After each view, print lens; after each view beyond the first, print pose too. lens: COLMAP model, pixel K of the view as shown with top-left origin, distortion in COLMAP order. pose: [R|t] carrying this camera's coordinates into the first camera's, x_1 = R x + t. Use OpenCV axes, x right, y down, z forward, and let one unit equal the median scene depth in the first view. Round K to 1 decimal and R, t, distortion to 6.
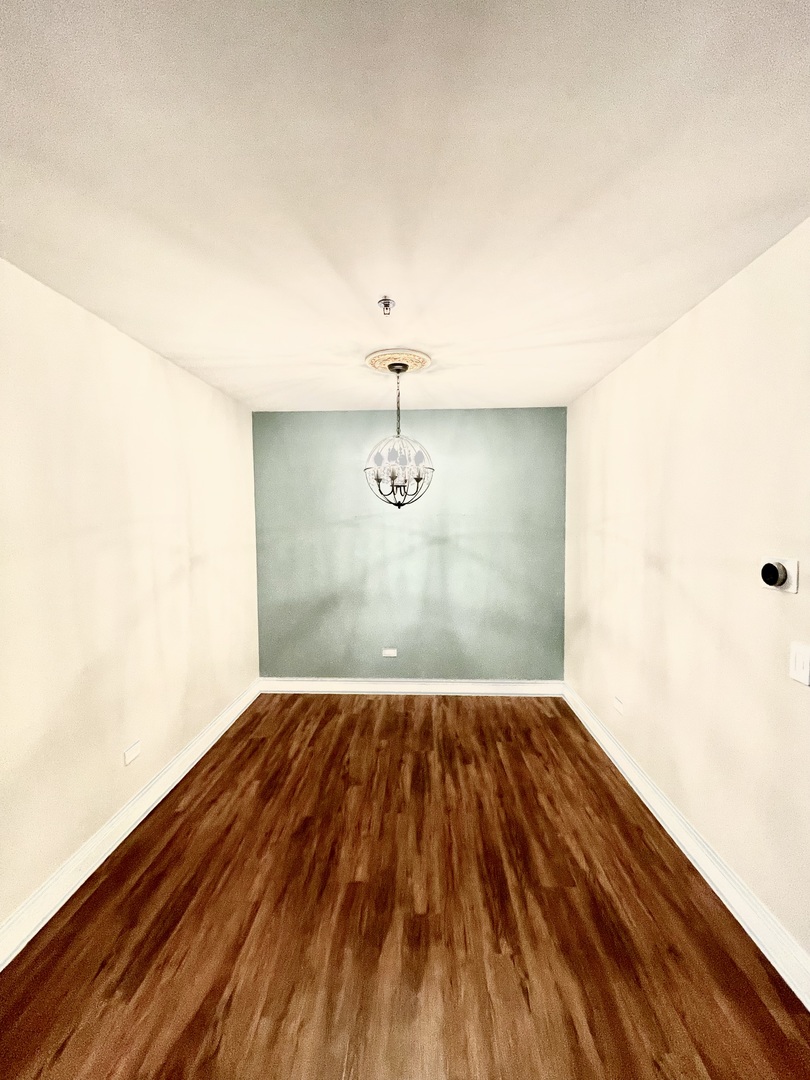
lens RADIAL K [[435.0, 0, 405.0], [0, 435.0, 540.0], [0, 0, 1]] dist [-0.002886, -0.000373]
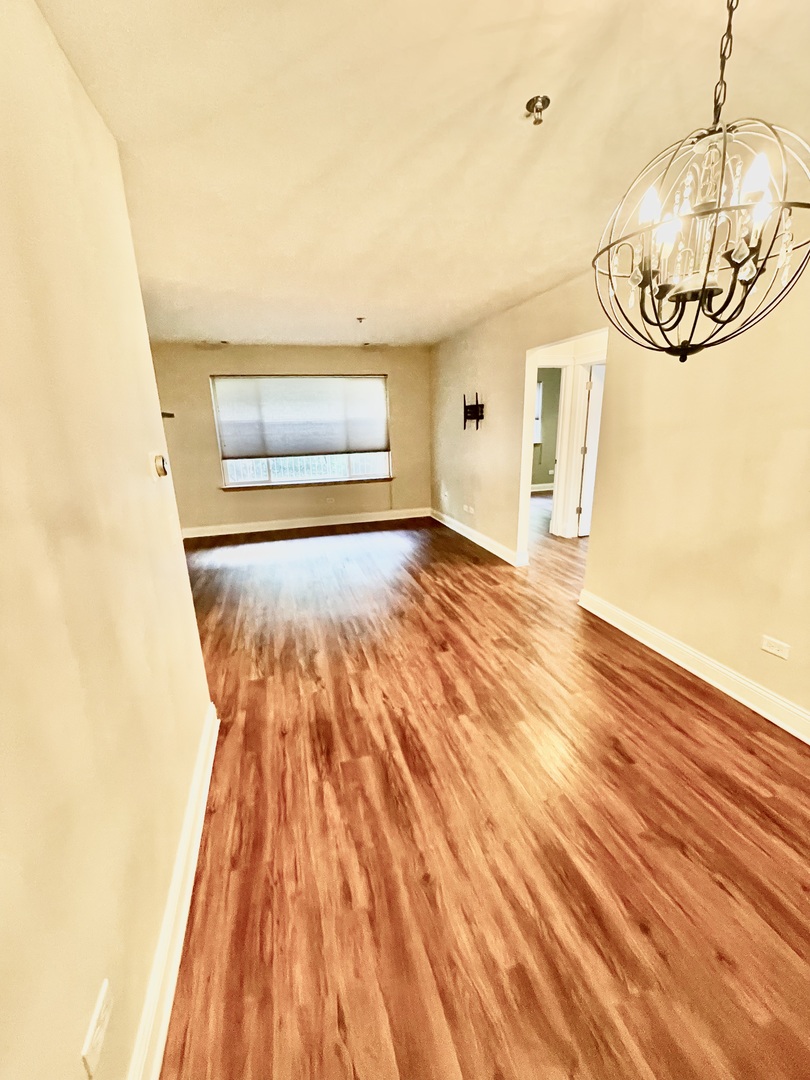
lens RADIAL K [[435.0, 0, 405.0], [0, 435.0, 540.0], [0, 0, 1]] dist [-0.002886, -0.000373]
pose [[-0.947504, 0.118795, -0.296857, 0.440823], [0.019633, 0.948283, 0.316817, -0.061537], [0.319141, 0.294358, -0.900835, 1.649893]]
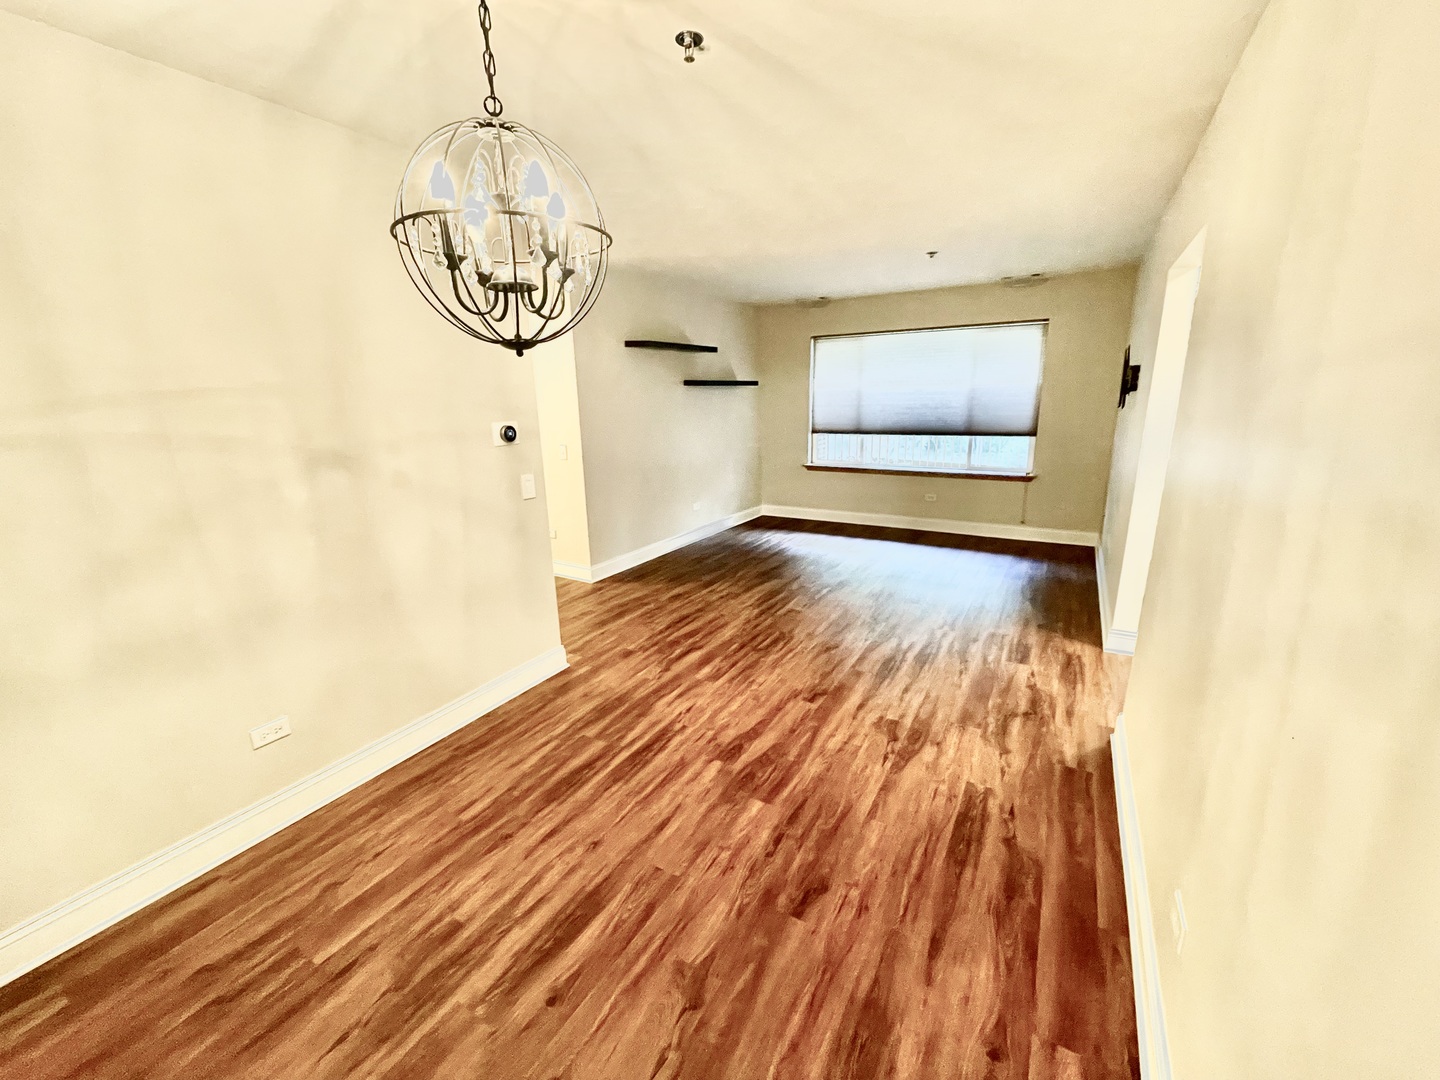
lens RADIAL K [[580.0, 0, 722.8], [0, 580.0, 538.1], [0, 0, 1]] dist [-0.002886, -0.000373]
pose [[-0.880796, -0.087586, 0.465326, -0.495663], [0.054297, 0.957577, 0.283017, -0.069913], [-0.470373, 0.274546, -0.838674, 1.709782]]
